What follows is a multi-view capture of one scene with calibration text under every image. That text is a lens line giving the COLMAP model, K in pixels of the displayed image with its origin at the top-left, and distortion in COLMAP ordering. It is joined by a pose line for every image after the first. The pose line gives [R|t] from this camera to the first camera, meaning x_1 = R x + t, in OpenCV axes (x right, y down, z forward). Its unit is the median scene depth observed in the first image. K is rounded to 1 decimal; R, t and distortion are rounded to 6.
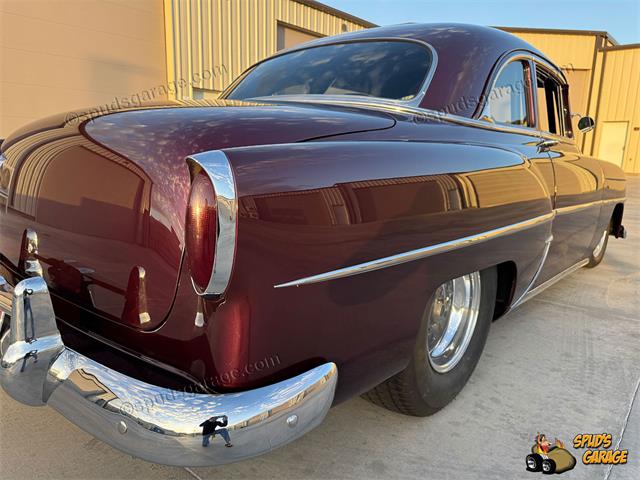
lens RADIAL K [[460.0, 0, 311.8], [0, 460.0, 233.0], [0, 0, 1]] dist [-0.001800, -0.004200]
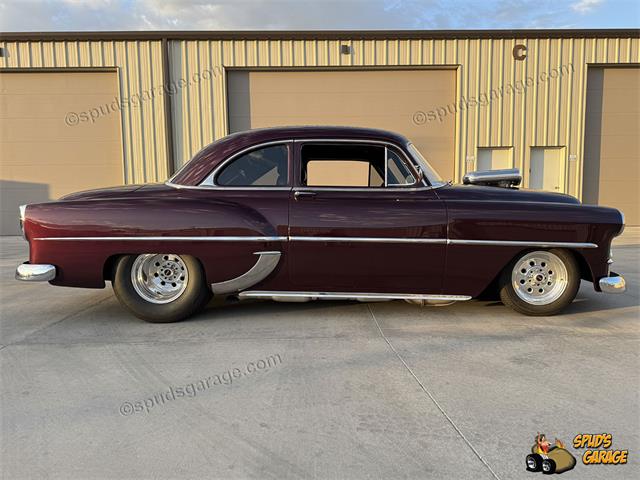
lens RADIAL K [[460.0, 0, 311.8], [0, 460.0, 233.0], [0, 0, 1]] dist [-0.001800, -0.004200]
pose [[0.683714, 0.011254, -0.729663, 2.257874], [-0.099043, 0.992060, -0.077506, 0.063398], [0.722998, 0.125260, 0.679400, 0.018569]]
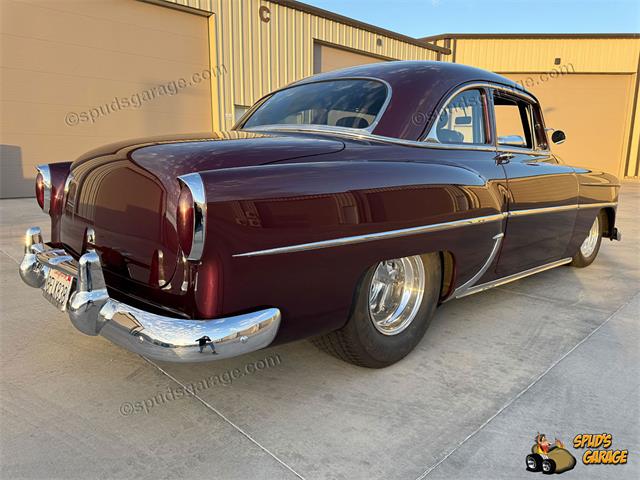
lens RADIAL K [[450.2, 0, 312.2], [0, 450.2, 231.9], [0, 0, 1]] dist [0.075006, -0.138467]
pose [[0.995571, -0.003503, -0.093949, 0.177576], [0.001458, 0.999761, -0.021819, 0.033690], [0.094003, 0.021585, 0.995338, -0.290273]]
